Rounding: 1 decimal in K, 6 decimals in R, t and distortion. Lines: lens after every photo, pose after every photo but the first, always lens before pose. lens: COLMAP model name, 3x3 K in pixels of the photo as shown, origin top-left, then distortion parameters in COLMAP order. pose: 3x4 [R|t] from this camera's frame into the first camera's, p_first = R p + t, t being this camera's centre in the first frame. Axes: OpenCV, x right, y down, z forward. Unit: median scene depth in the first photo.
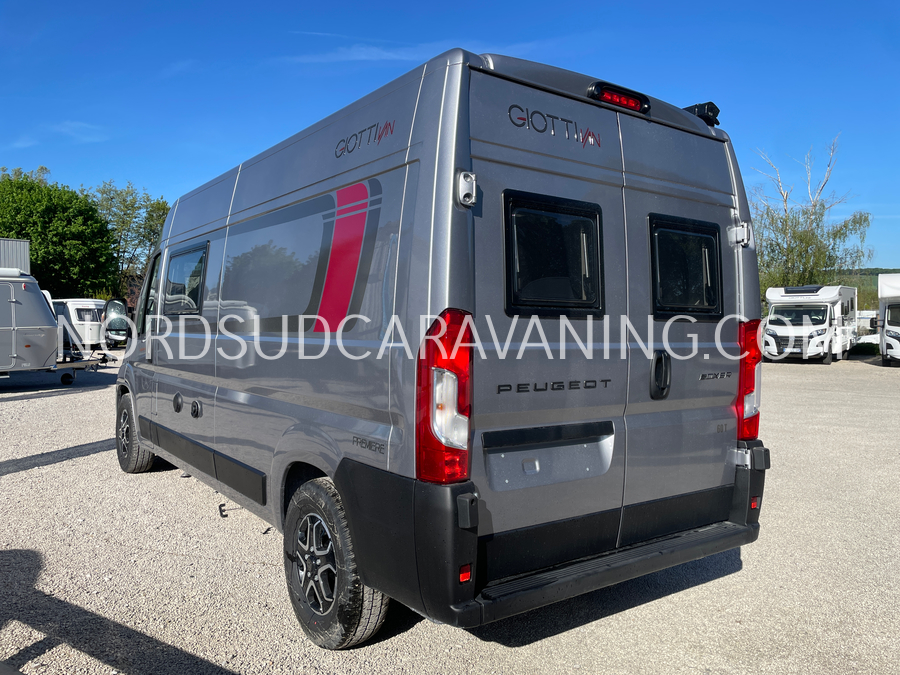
lens RADIAL K [[690.9, 0, 453.5], [0, 690.9, 335.0], [0, 0, 1]] dist [0.029795, -0.036853]
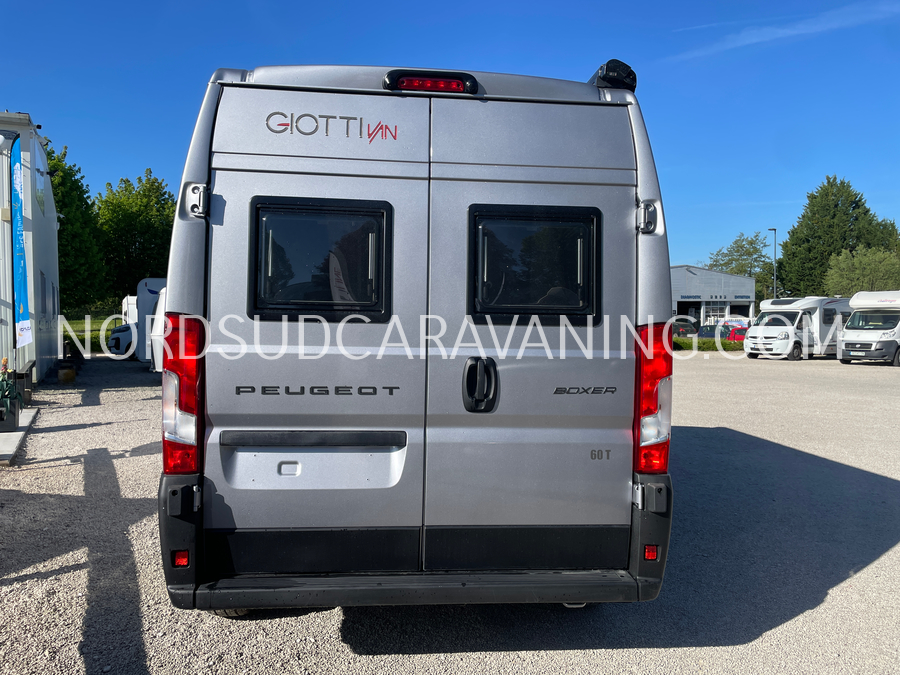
lens RADIAL K [[690.9, 0, 453.6], [0, 690.9, 340.3], [0, 0, 1]] dist [0.029795, -0.036853]
pose [[0.862201, 0.013536, -0.506386, 0.781768], [-0.012968, 0.999905, 0.004649, -0.004703], [0.506401, 0.002558, 0.862295, 0.238232]]
